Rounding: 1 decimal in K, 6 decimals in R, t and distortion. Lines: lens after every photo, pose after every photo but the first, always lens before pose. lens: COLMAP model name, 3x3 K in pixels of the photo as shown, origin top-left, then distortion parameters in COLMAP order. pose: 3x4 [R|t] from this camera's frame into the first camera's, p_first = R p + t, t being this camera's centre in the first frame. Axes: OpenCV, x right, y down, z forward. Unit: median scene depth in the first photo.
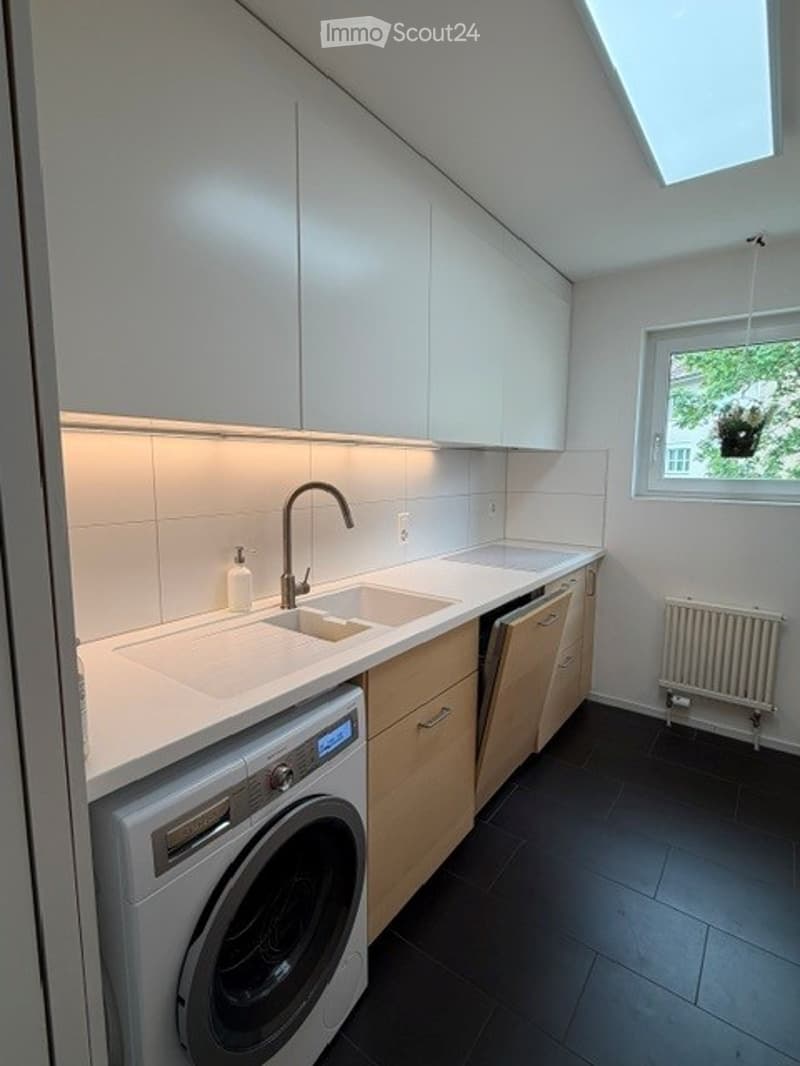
lens RADIAL K [[514.2, 0, 397.4], [0, 514.2, 528.4], [0, 0, 1]] dist [-0.005648, -0.000837]
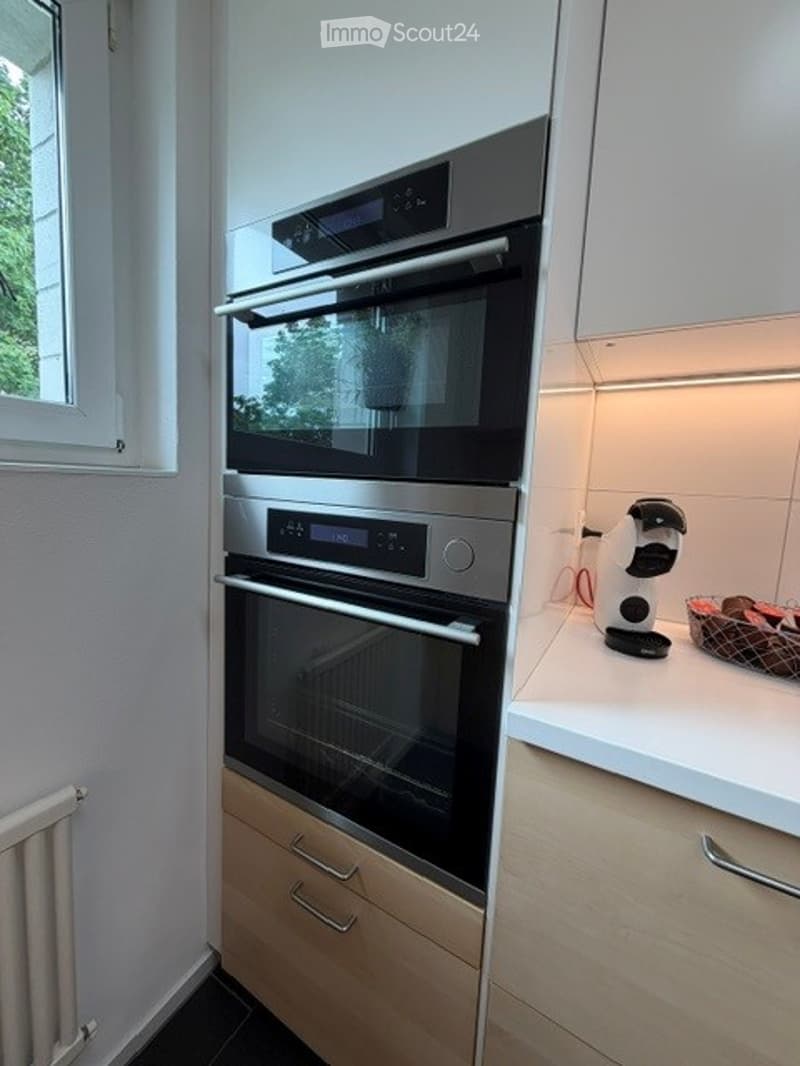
lens RADIAL K [[428.1, 0, 395.4], [0, 428.1, 530.9], [0, 0, 1]] dist [0.000908, -0.000207]
pose [[-0.122243, -0.119668, 0.985259, 0.459471], [0.074028, 0.988840, 0.129287, -0.022447], [-0.989736, 0.088741, -0.112020, 0.798538]]
